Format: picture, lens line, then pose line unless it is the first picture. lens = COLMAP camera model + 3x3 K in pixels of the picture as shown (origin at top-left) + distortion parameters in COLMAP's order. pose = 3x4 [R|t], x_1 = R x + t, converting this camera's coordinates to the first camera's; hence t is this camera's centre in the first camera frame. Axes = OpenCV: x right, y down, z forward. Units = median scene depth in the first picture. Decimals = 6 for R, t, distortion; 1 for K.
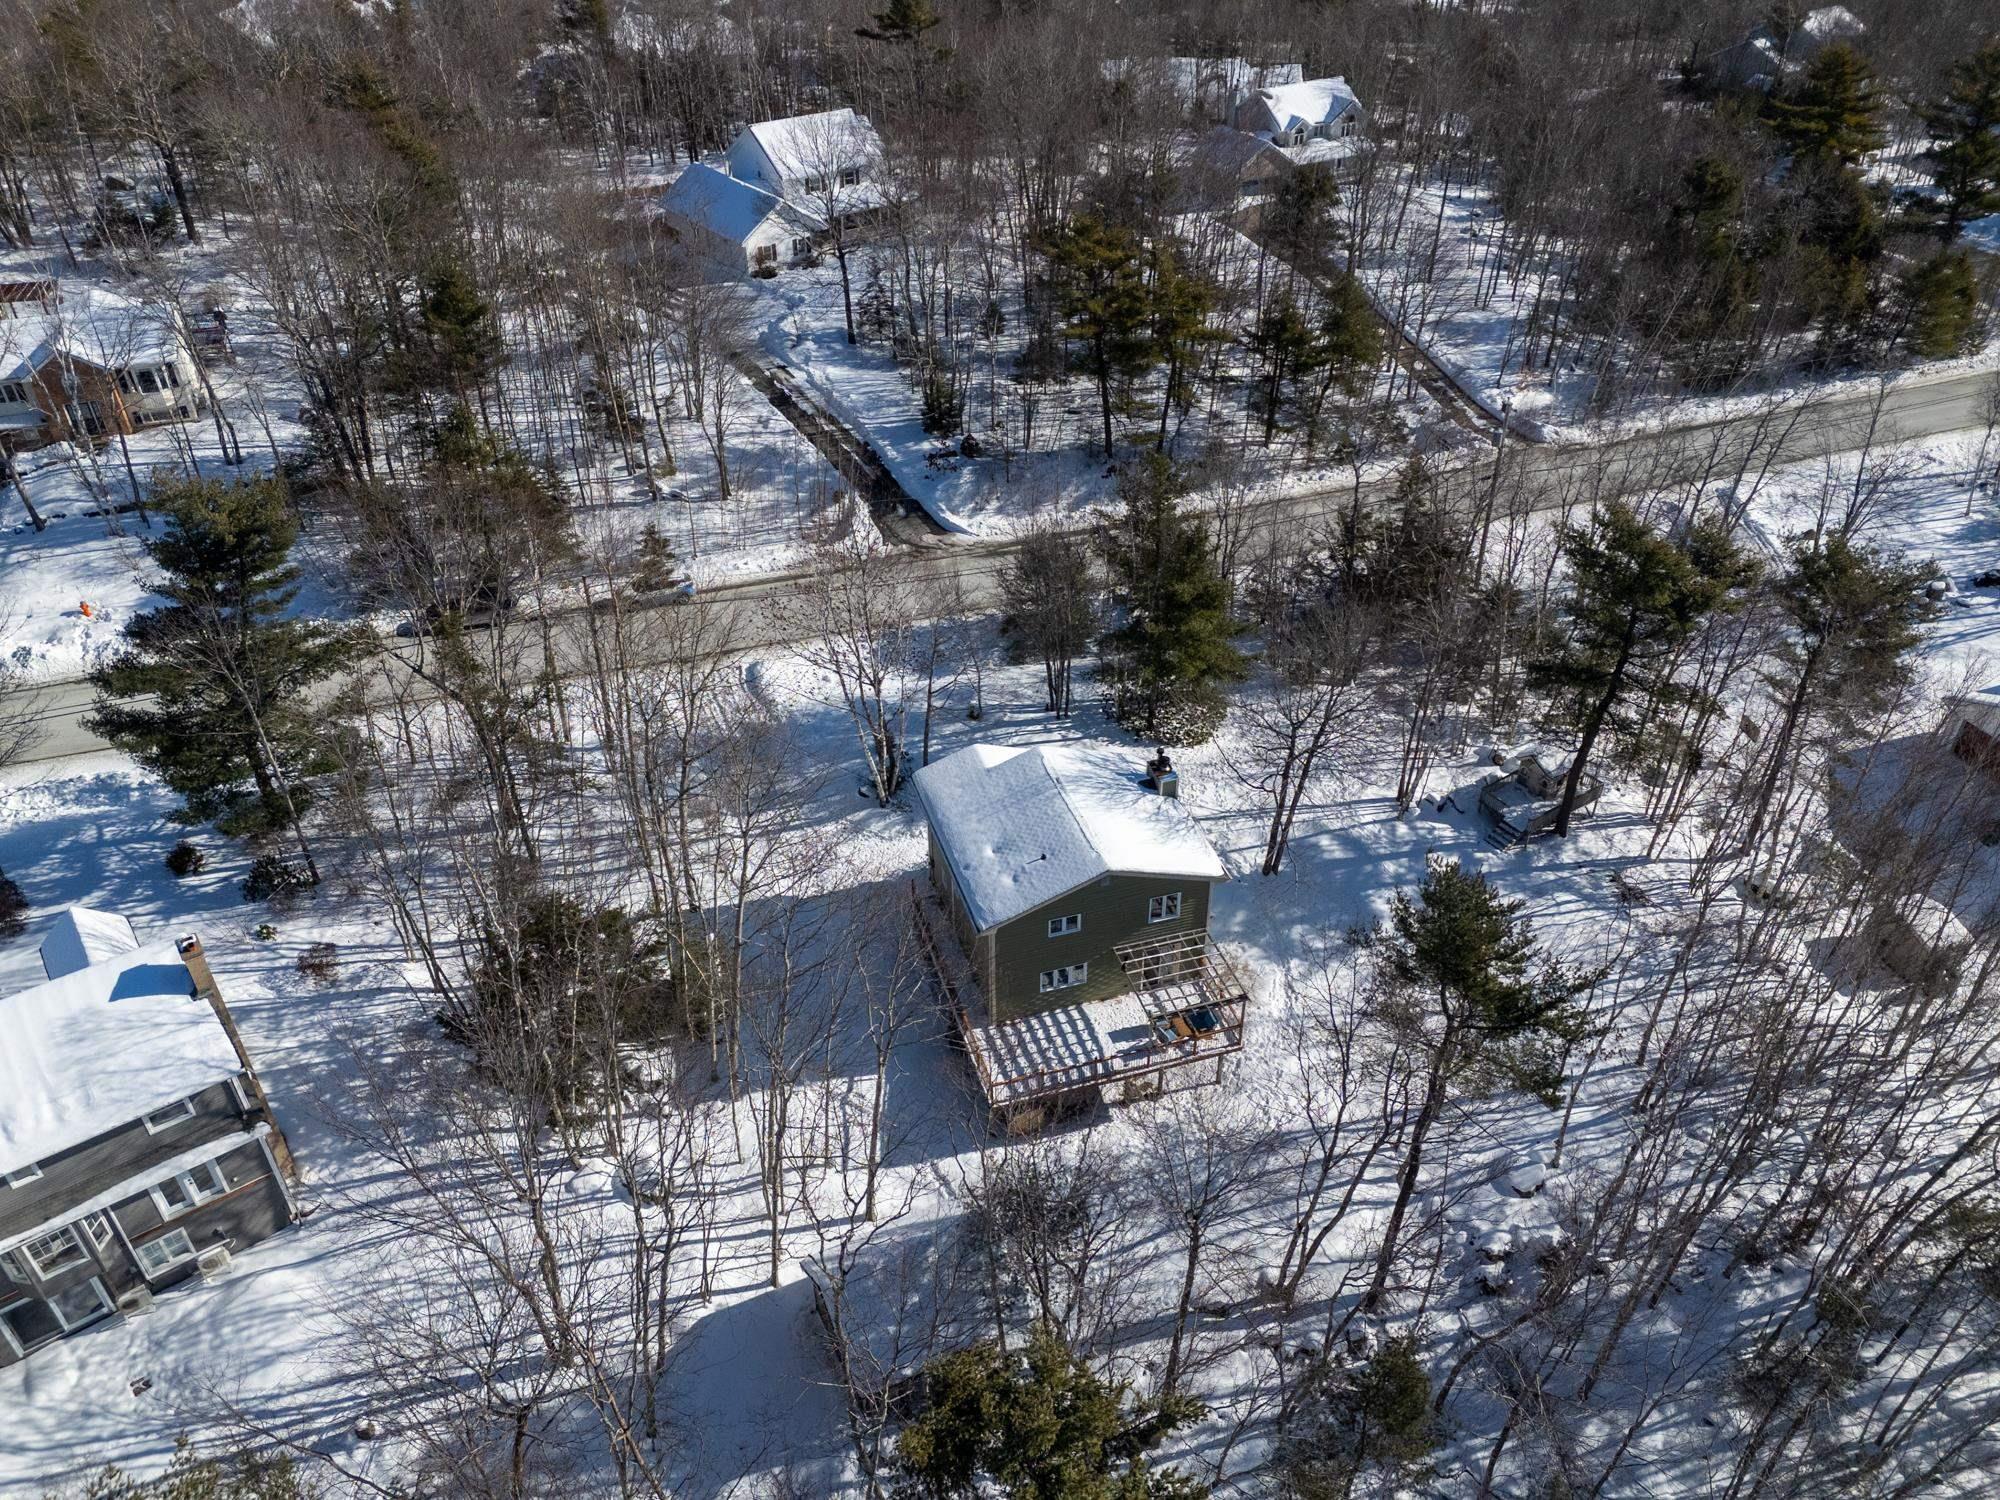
lens RADIAL K [[1459.4, 0, 1000.0], [0, 1459.4, 750.0], [0, 0, 1]] dist [0.089728, -0.245544]
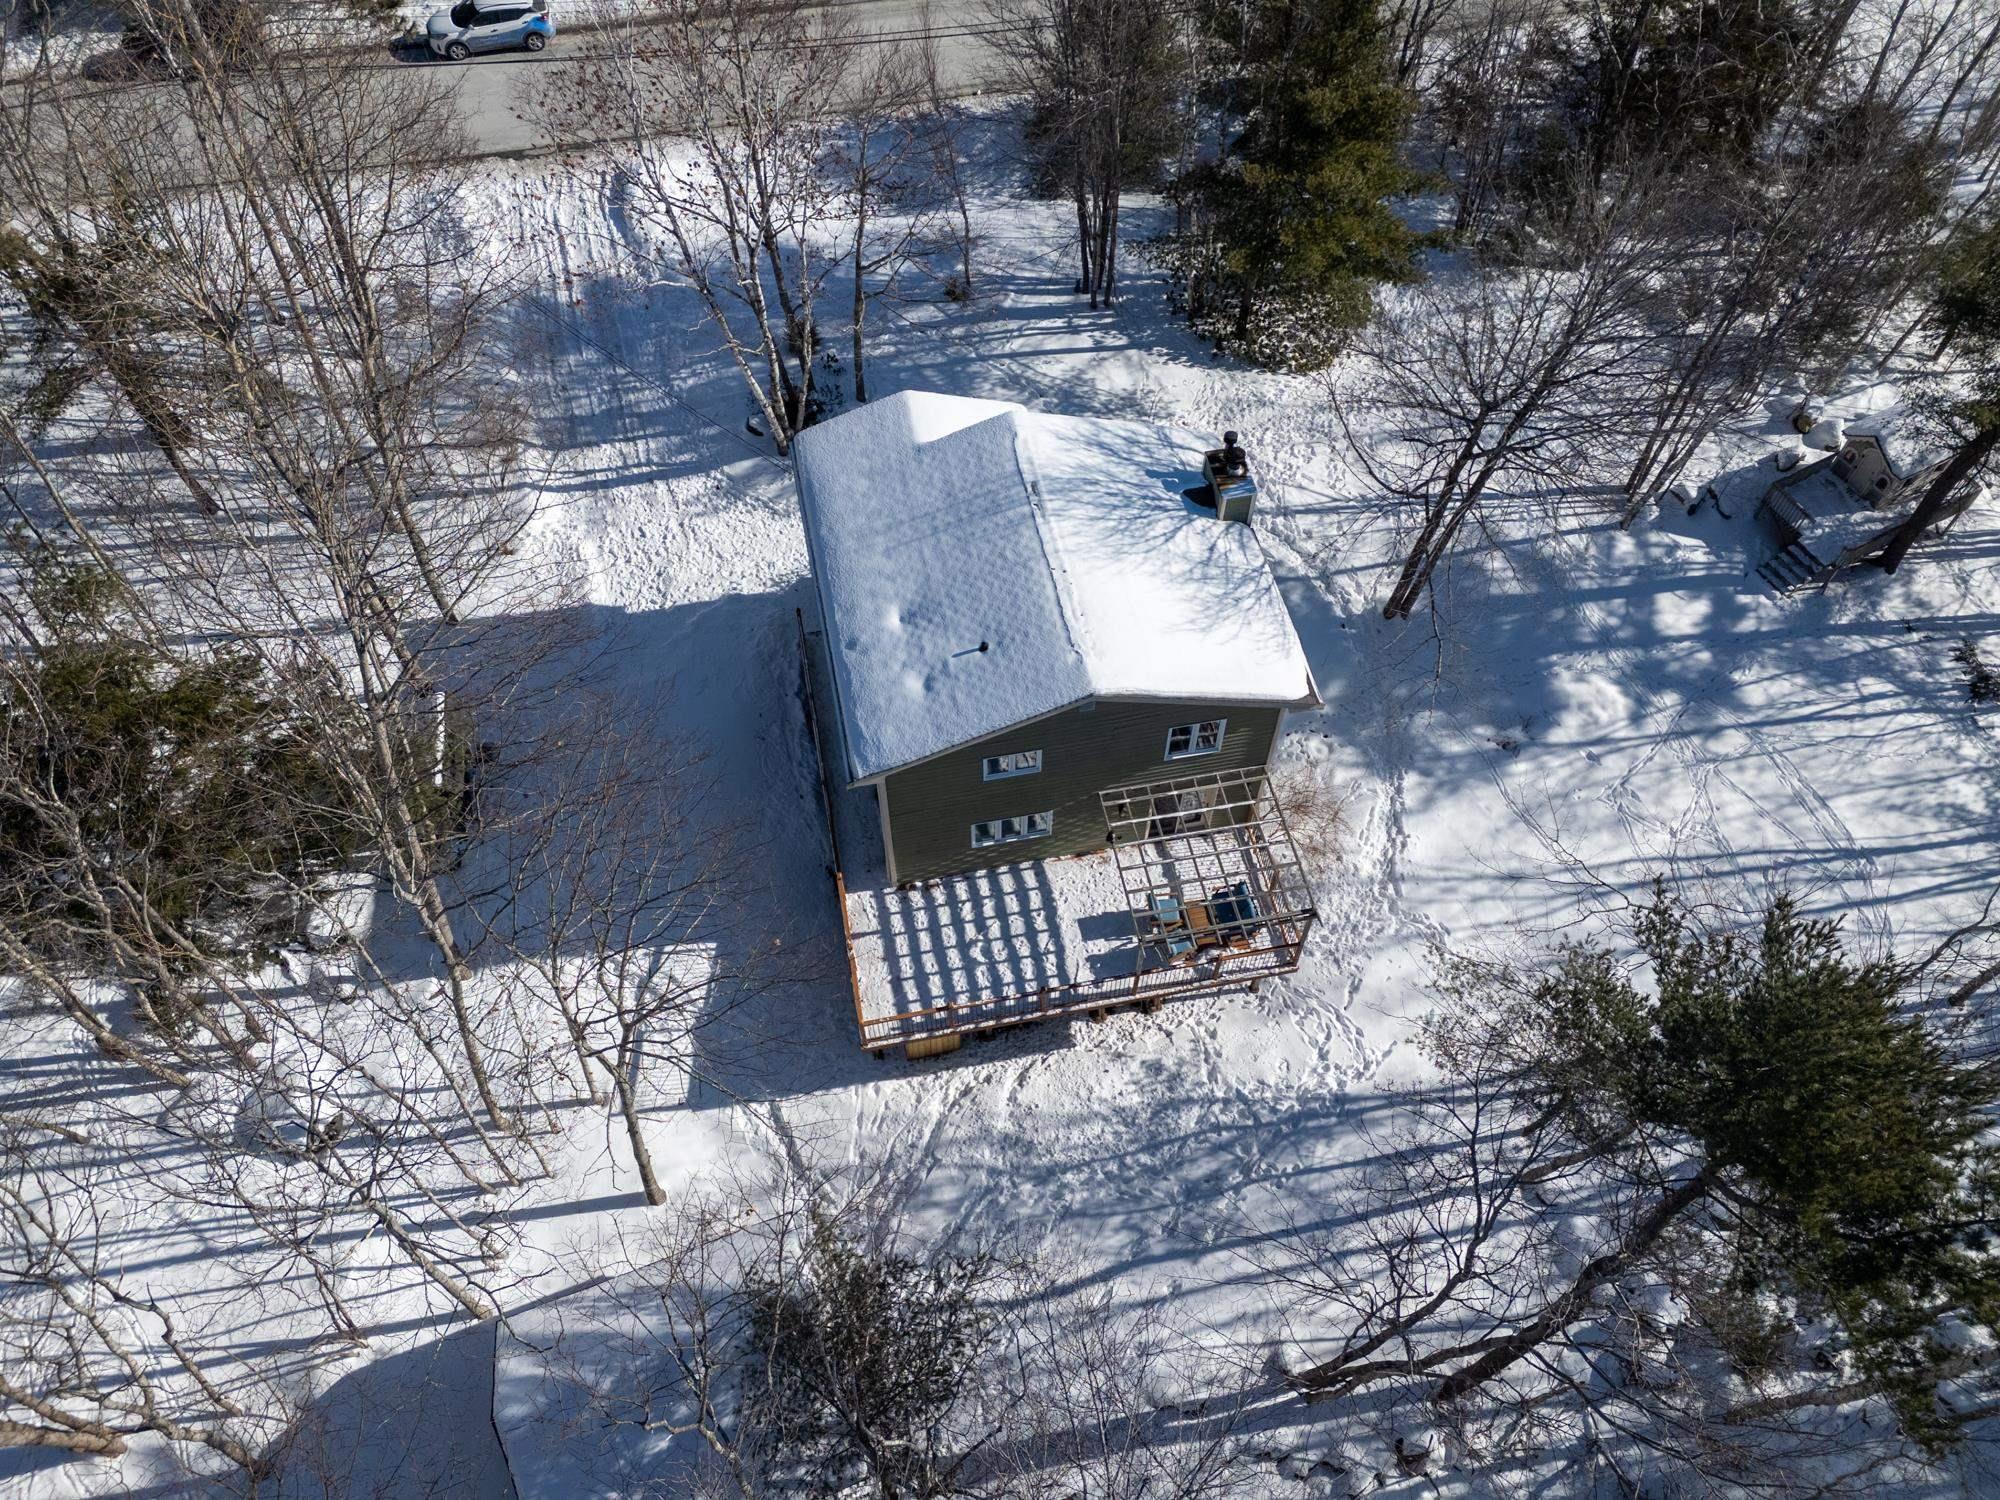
lens RADIAL K [[1455.5, 0, 996.6], [0, 1455.5, 747.1], [0, 0, 1]] dist [0.069035, -0.053911]
pose [[0.994020, 0.093400, -0.056582, 0.057790], [-0.067551, 0.933023, 0.353419, -0.072031], [0.085802, -0.347483, 0.933752, 0.392310]]
